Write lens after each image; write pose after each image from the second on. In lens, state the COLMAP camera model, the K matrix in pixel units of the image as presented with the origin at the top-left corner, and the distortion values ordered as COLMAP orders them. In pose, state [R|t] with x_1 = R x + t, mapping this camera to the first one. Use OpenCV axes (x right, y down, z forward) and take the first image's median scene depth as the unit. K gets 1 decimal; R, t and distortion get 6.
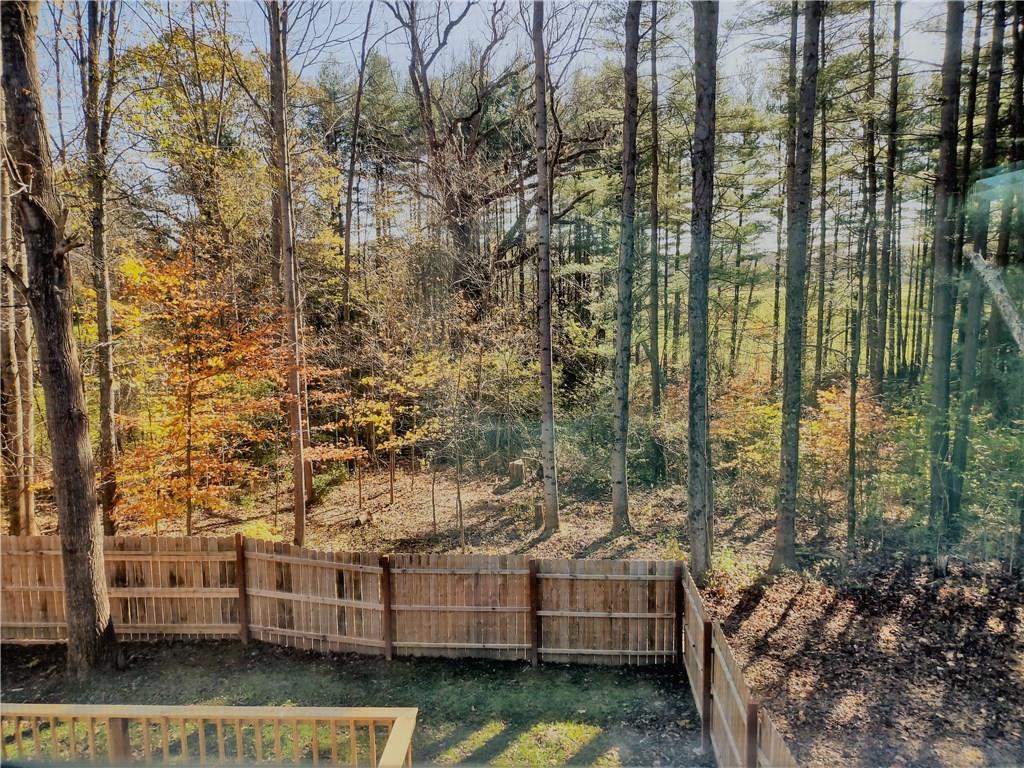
lens RADIAL K [[764.5, 0, 517.8], [0, 764.5, 382.2], [0, 0, 1]] dist [0.081485, -0.104684]
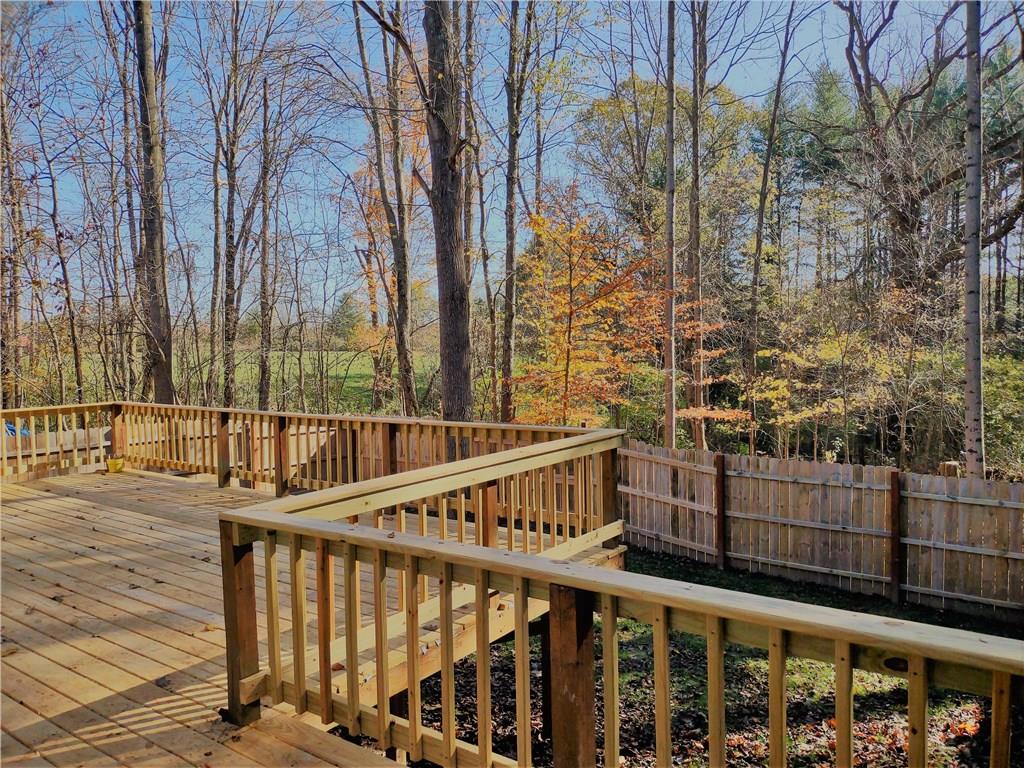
lens RADIAL K [[764.5, 0, 517.8], [0, 764.5, 382.2], [0, 0, 1]] dist [0.081485, -0.104684]
pose [[0.842281, 0.026491, -0.538387, 0.086477], [-0.064540, 0.996563, -0.051936, 0.142960], [0.535161, 0.078492, 0.841096, 0.051304]]
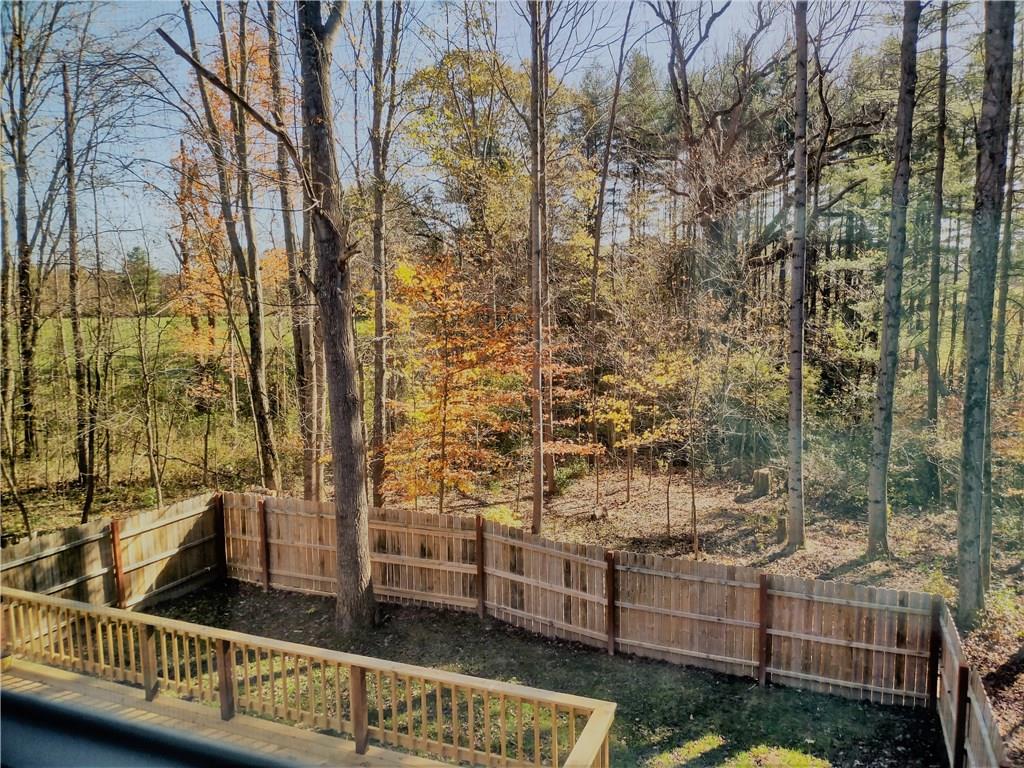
lens RADIAL K [[764.5, 0, 517.8], [0, 764.5, 382.2], [0, 0, 1]] dist [0.081485, -0.104684]
pose [[0.947000, 0.038090, -0.318967, 0.019101], [-0.037632, 0.999263, 0.007600, -0.000932], [0.319021, 0.004806, 0.947735, -0.001779]]
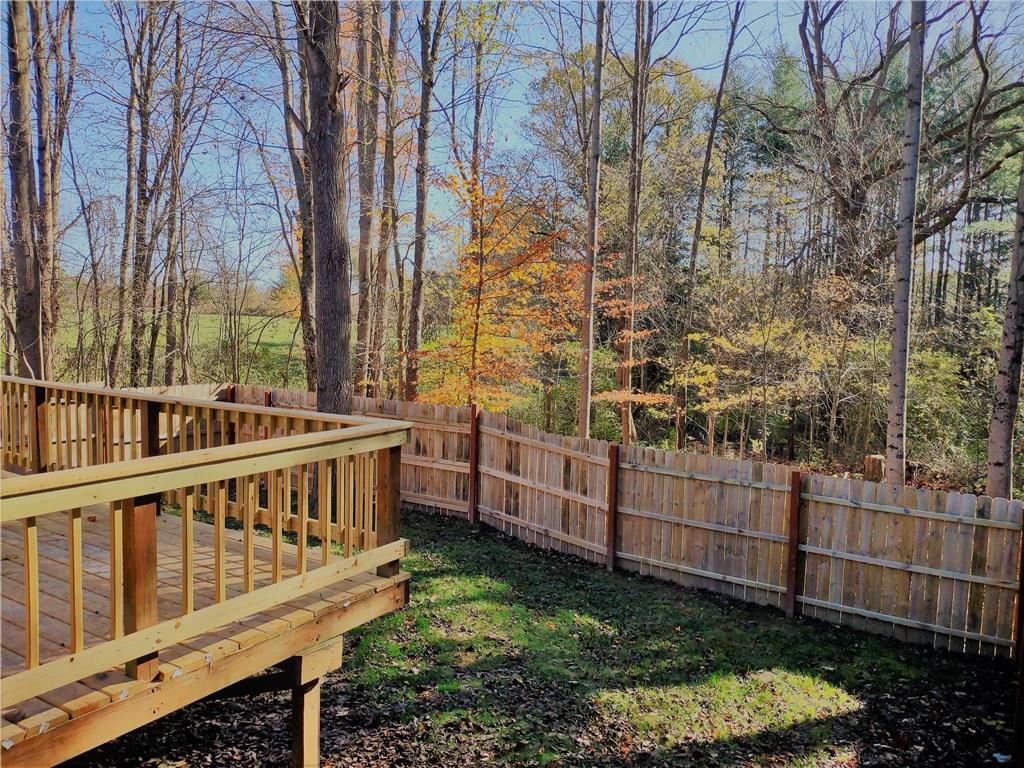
lens RADIAL K [[764.5, 0, 517.8], [0, 764.5, 382.2], [0, 0, 1]] dist [0.081485, -0.104684]
pose [[0.869592, 0.076025, -0.487883, 0.099885], [-0.100923, 0.994583, -0.024901, 0.133304], [0.483347, 0.070892, 0.872554, 0.146451]]
